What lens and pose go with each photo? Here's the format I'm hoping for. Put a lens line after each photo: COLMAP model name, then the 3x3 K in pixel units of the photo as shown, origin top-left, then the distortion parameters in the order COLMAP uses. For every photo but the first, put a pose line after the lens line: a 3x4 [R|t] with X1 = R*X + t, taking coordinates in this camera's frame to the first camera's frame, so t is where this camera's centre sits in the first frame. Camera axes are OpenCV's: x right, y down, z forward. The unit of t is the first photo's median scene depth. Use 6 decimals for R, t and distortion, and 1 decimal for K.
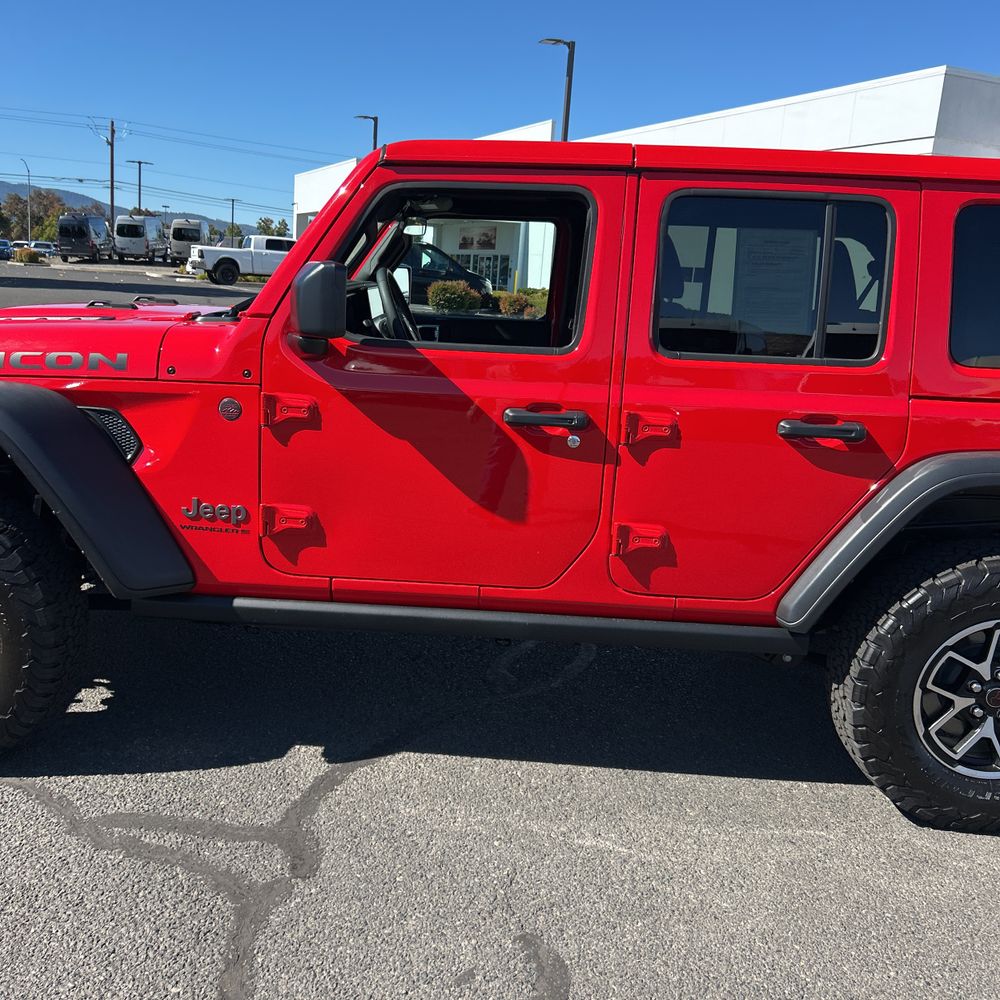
lens RADIAL K [[1013.4, 0, 489.7], [0, 1013.4, 479.7], [0, 0, 1]] dist [0.071907, -0.142900]
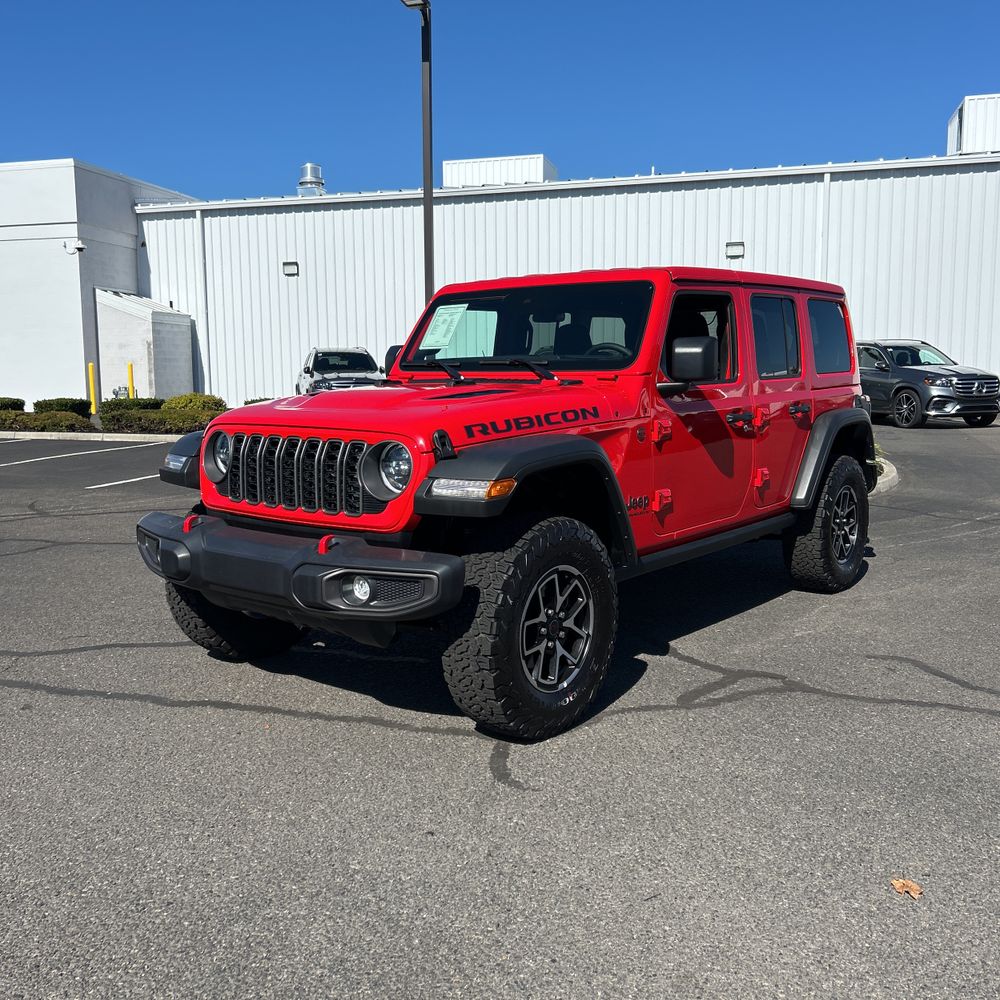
lens RADIAL K [[1007.6, 0, 488.9], [0, 1007.6, 494.4], [0, 0, 1]] dist [0.129357, -0.352978]
pose [[0.609279, -0.161322, 0.776372, -0.183071], [0.204396, 0.977952, 0.042803, -0.010470], [-0.766160, 0.132609, 0.628820, 0.024016]]
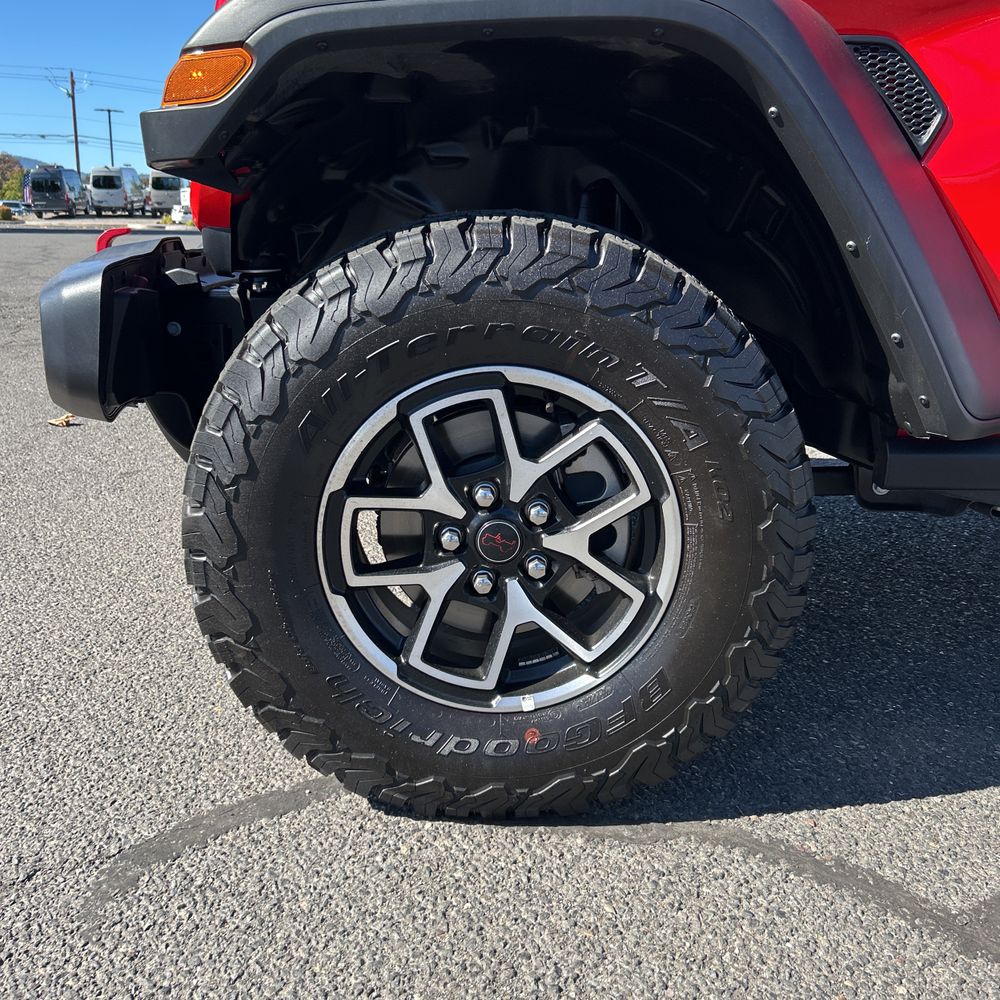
lens RADIAL K [[1012.1, 0, 492.1], [0, 1012.1, 481.2], [0, 0, 1]] dist [0.050702, -0.054850]
pose [[0.998420, -0.051681, 0.022055, -0.065370], [0.050514, 0.997445, 0.050513, 0.011365], [-0.024609, -0.049319, 0.998480, 0.060384]]
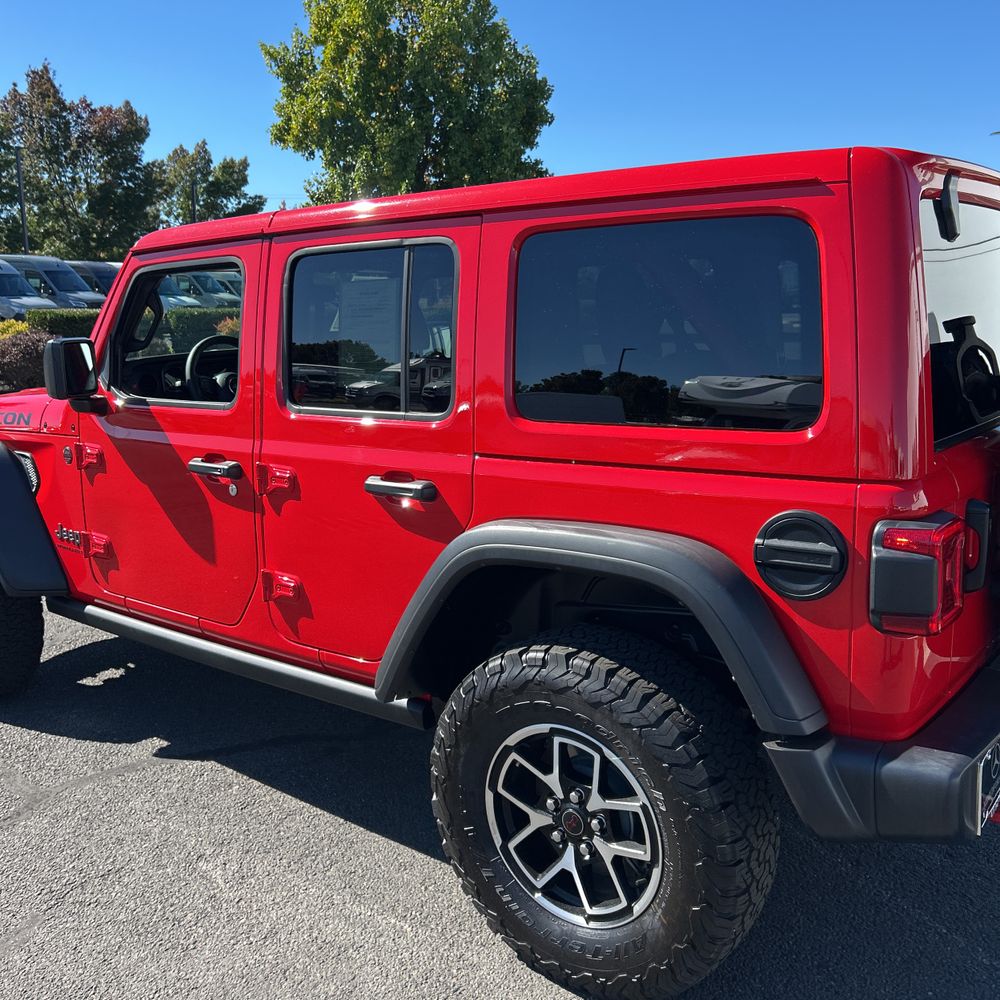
lens RADIAL K [[1012.1, 0, 492.1], [0, 1012.1, 481.2], [0, 0, 1]] dist [0.050702, -0.054850]
pose [[0.797762, 0.030916, -0.602180, 0.105383], [-0.056233, 0.998147, -0.023252, -0.004180], [0.600345, 0.052412, 0.798022, 0.033990]]
